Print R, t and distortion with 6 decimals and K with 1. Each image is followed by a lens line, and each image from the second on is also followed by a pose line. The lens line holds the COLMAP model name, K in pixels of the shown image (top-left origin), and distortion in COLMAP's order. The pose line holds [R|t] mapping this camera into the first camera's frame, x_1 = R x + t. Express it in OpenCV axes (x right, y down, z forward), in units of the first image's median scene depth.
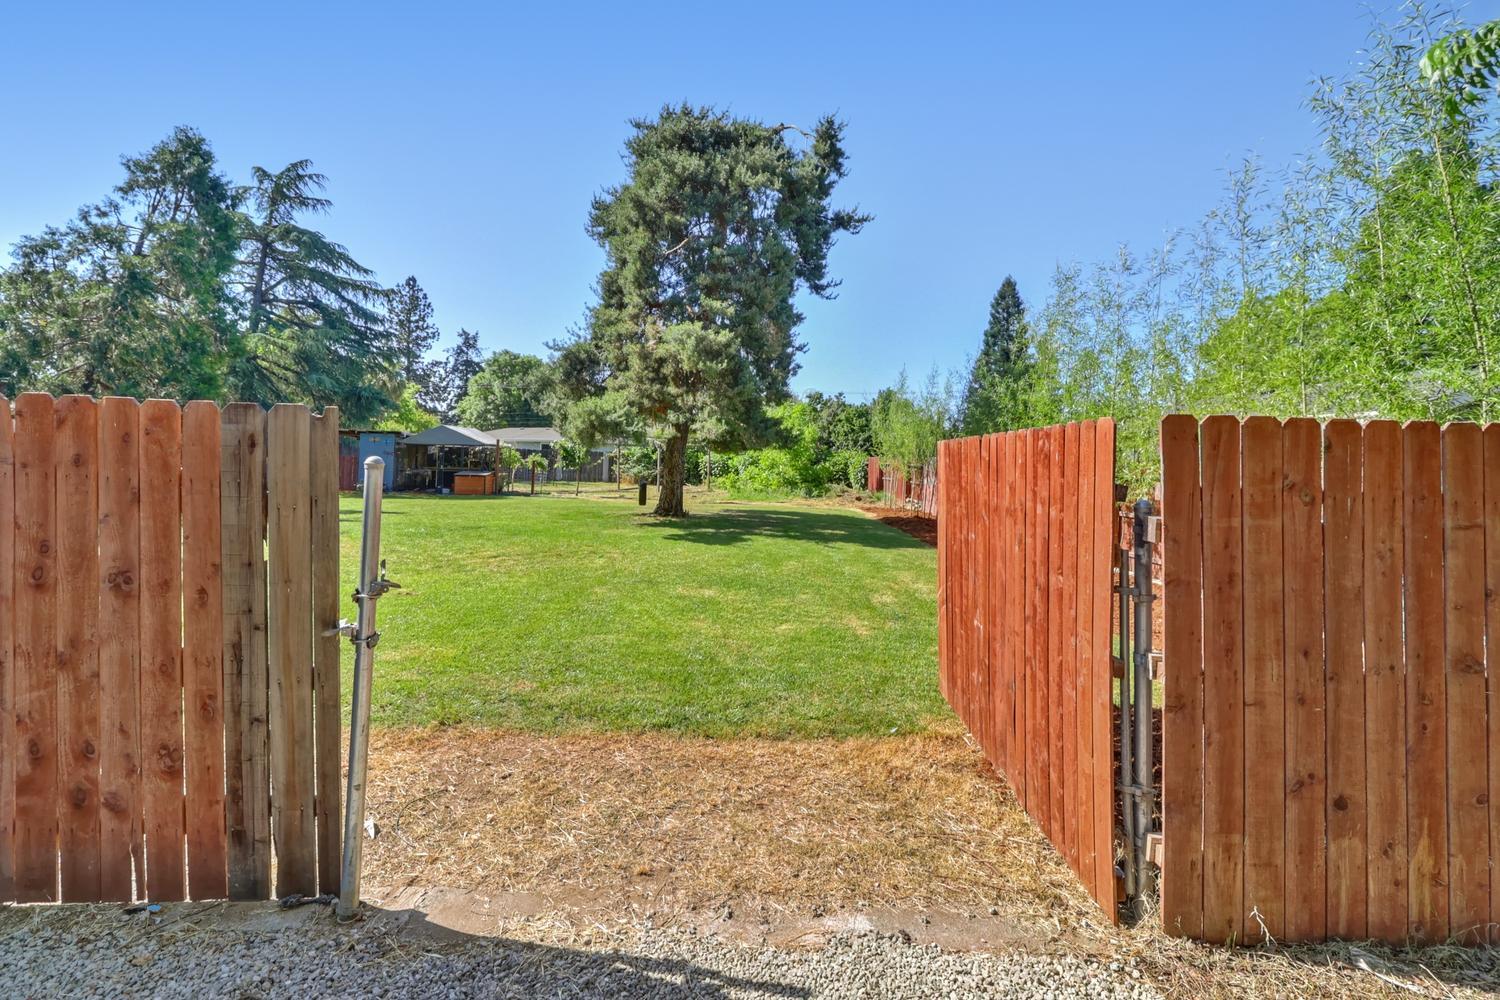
lens RADIAL K [[688.0, 0, 753.4], [0, 688.0, 447.6], [0, 0, 1]] dist [-0.001872, 0.000958]
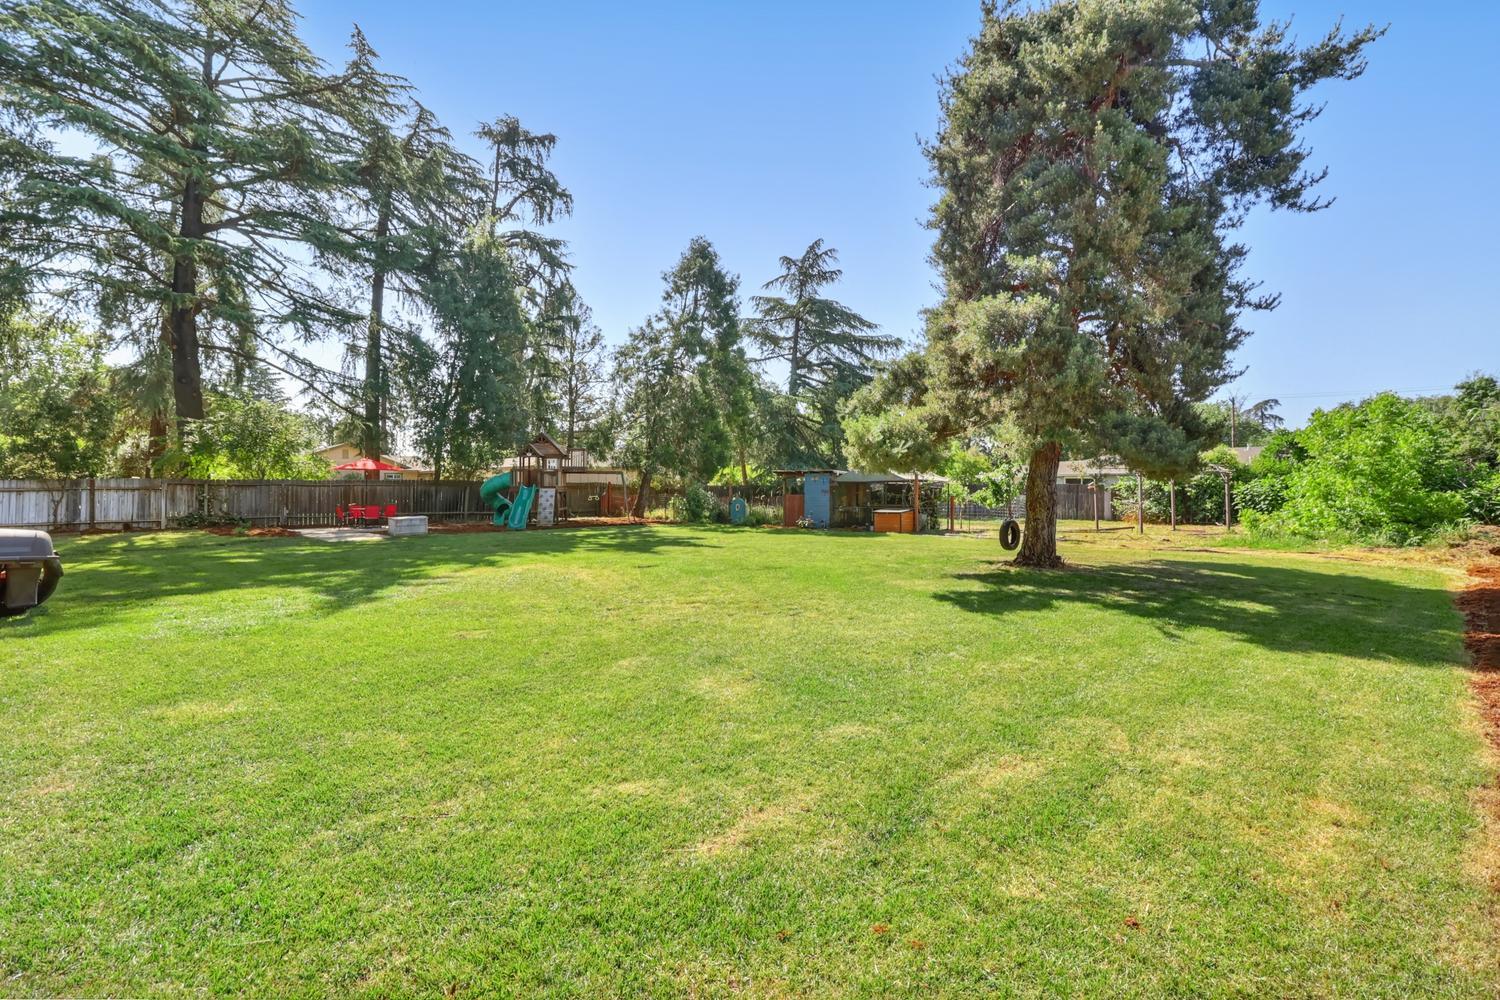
lens RADIAL K [[688.0, 0, 757.1], [0, 688.0, 486.4], [0, 0, 1]] dist [-0.001872, 0.000958]
pose [[0.699266, -0.030277, -0.714220, 0.084936], [0.030264, 0.999461, -0.012738, 0.006169], [0.714221, -0.012708, 0.699805, 0.111776]]
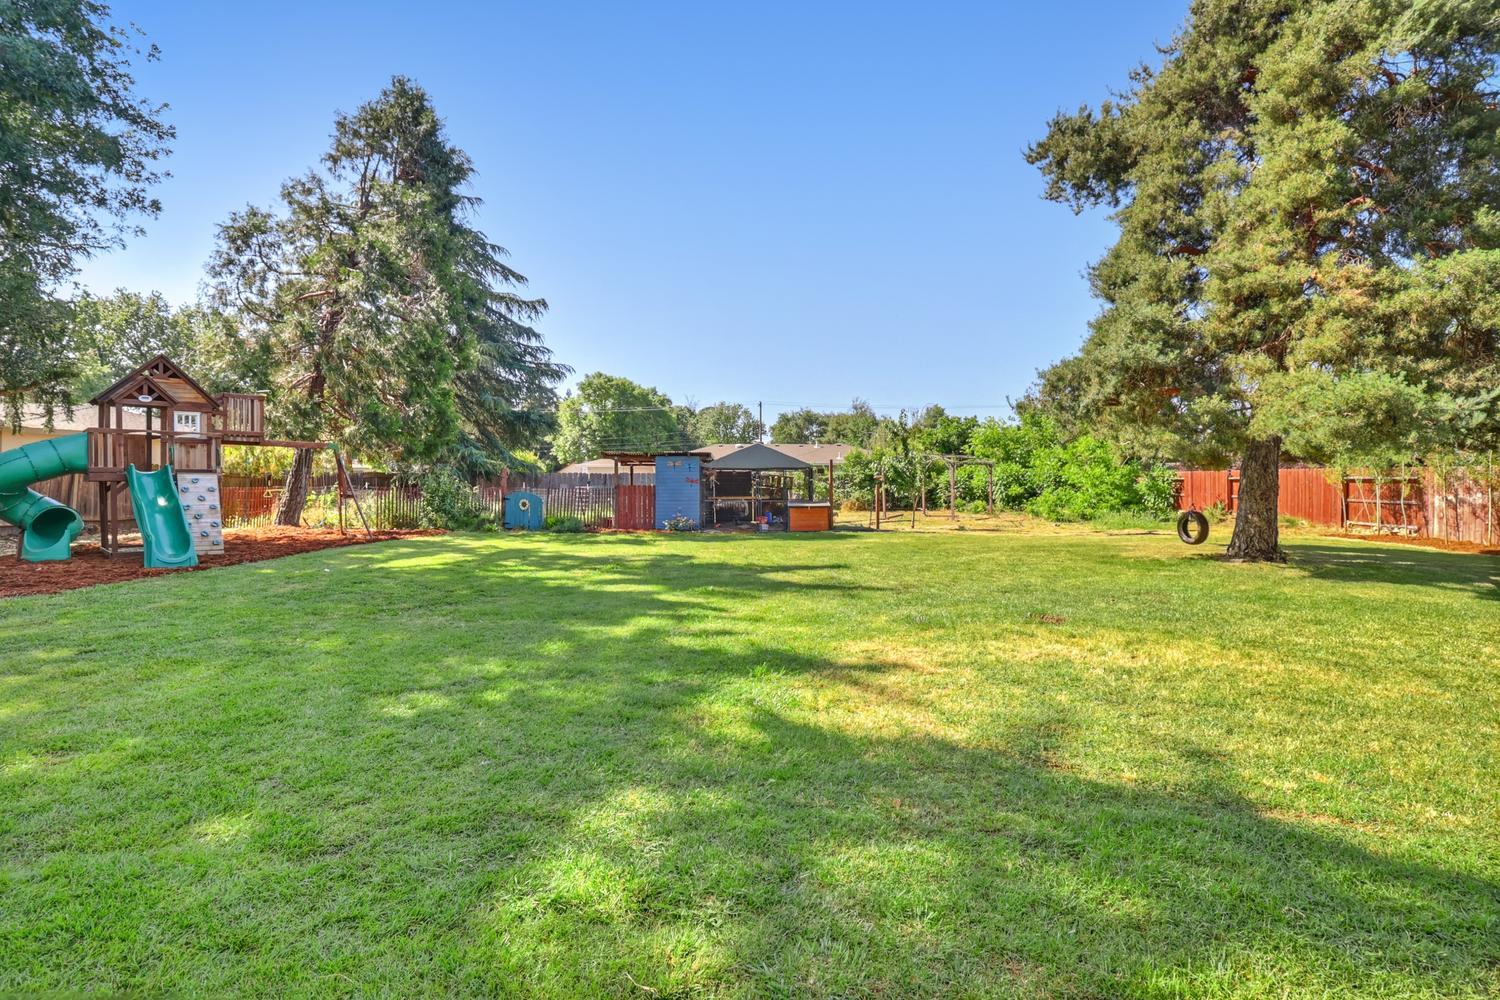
lens RADIAL K [[688.0, 0, 768.3], [0, 688.0, 478.3], [0, 0, 1]] dist [-0.001872, 0.000958]
pose [[0.999578, -0.025689, -0.013561, -0.245059], [0.025827, 0.999615, 0.010100, -0.000194], [0.013297, -0.010446, 0.999857, 0.122964]]
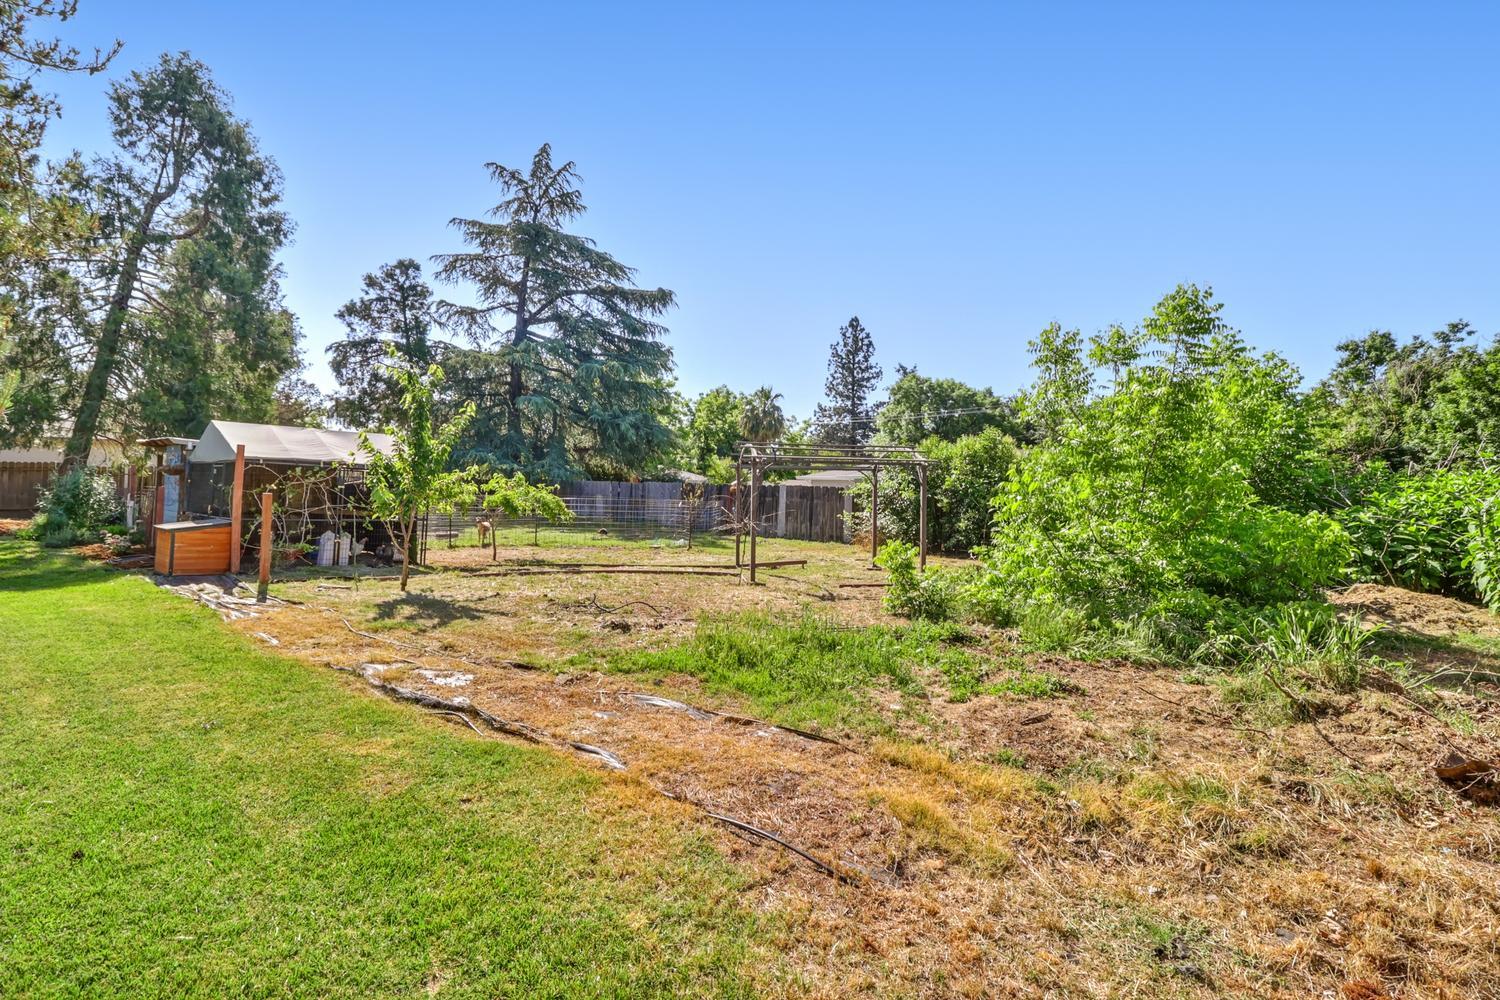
lens RADIAL K [[688.0, 0, 755.1], [0, 688.0, 492.7], [0, 0, 1]] dist [-0.001872, 0.000958]
pose [[0.761527, -0.006997, -0.648095, 0.085897], [0.005604, 0.999975, -0.004211, 0.011841], [0.648109, -0.000425, 0.761547, 0.519075]]
